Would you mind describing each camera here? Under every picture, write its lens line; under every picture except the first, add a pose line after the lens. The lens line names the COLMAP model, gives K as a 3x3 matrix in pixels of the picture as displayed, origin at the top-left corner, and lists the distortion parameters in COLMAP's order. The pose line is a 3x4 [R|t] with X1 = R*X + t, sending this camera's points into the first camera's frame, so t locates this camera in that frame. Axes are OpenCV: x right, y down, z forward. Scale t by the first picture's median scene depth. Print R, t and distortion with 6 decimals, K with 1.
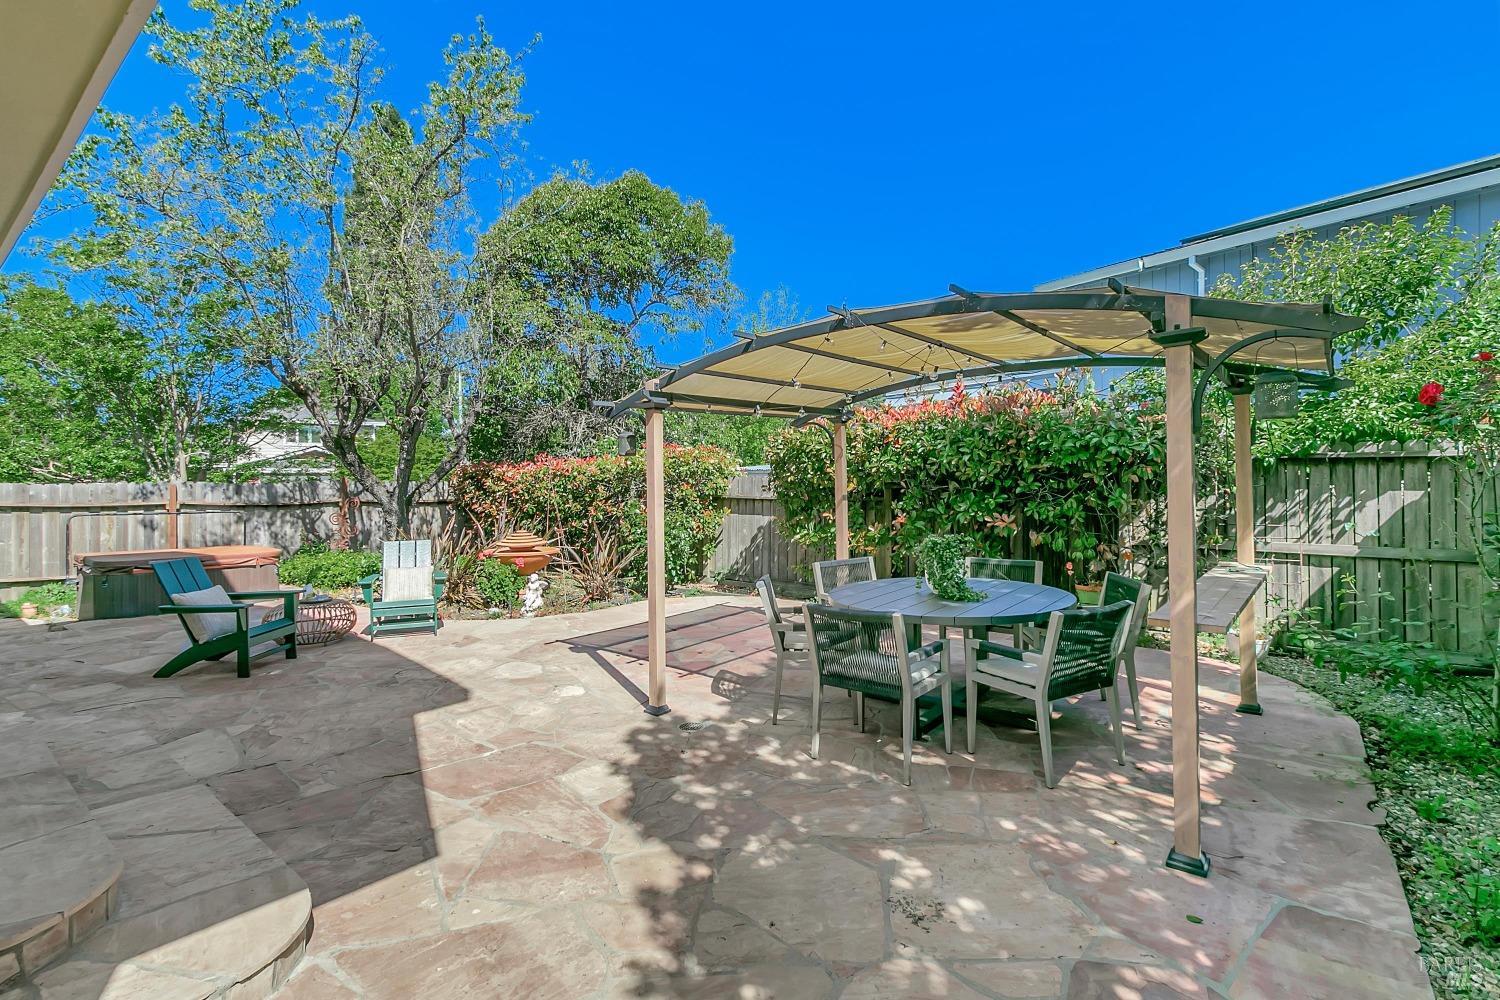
lens RADIAL K [[685.9, 0, 739.3], [0, 685.9, 478.2], [0, 0, 1]] dist [0.005200, -0.002653]
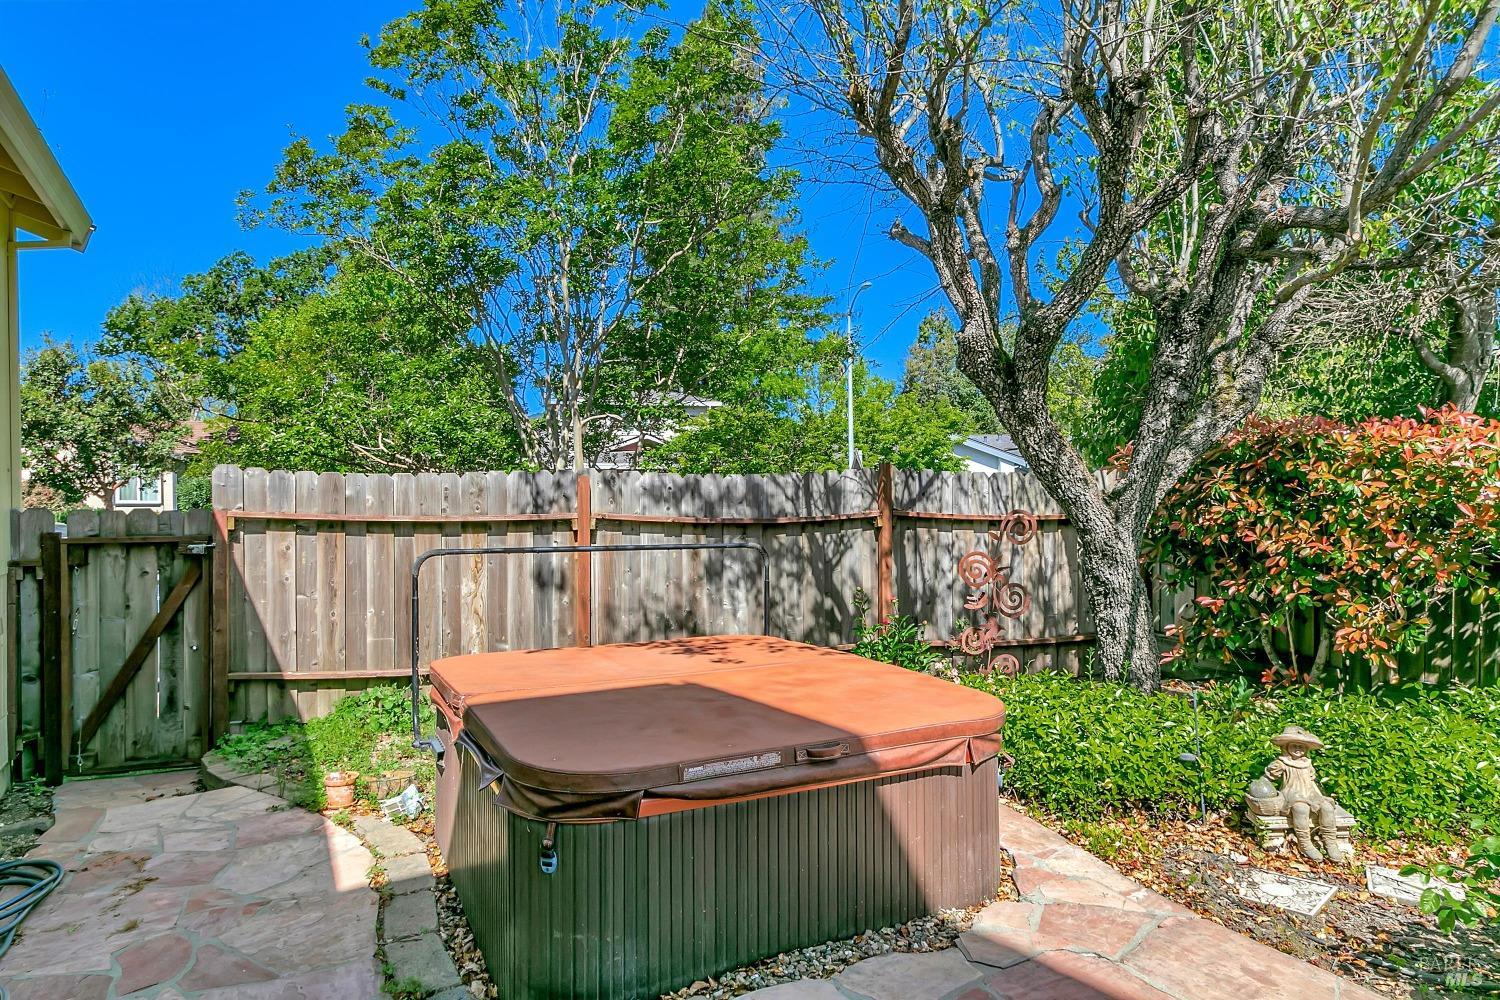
lens RADIAL K [[892.1, 0, 751.1], [0, 892.1, 495.3], [0, 0, 1]] dist [-0.004514, 0.003061]
pose [[0.924966, 0.010082, -0.379917, -0.511614], [-0.004906, 0.999882, 0.014590, 0.012600], [0.380019, -0.011631, 0.924905, 0.509400]]
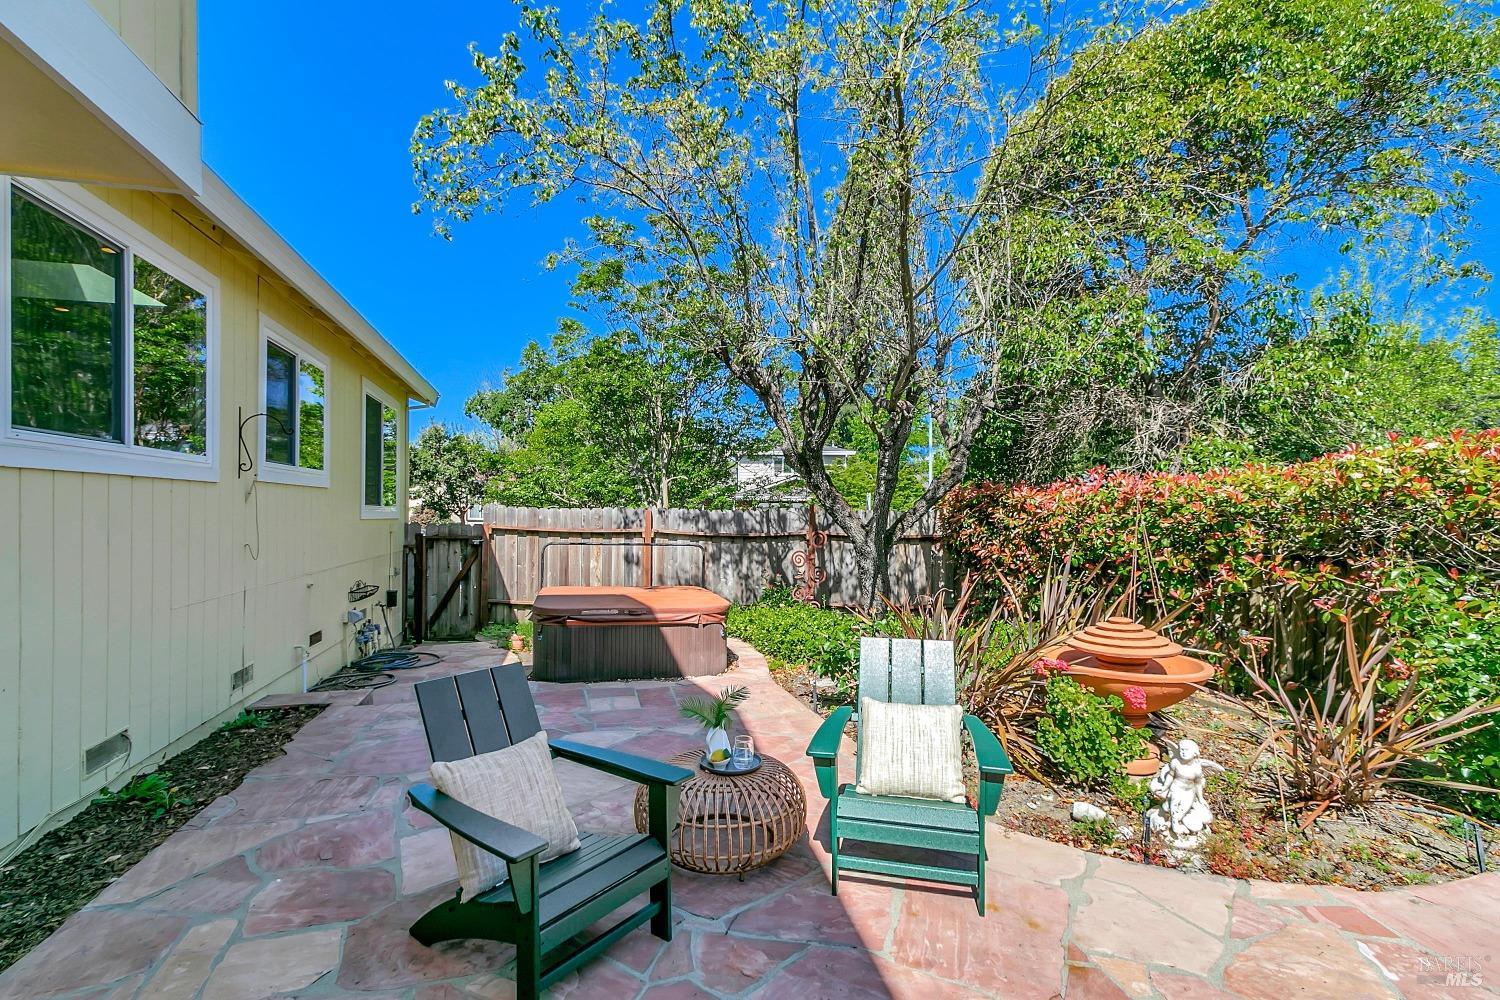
lens RADIAL K [[685.9, 0, 740.4], [0, 685.9, 507.1], [0, 0, 1]] dist [0.005200, -0.002653]
pose [[0.801228, 0.010632, -0.598264, -0.185944], [-0.011330, 0.999932, 0.002595, 0.001057], [0.598252, 0.004699, 0.801295, 0.351378]]
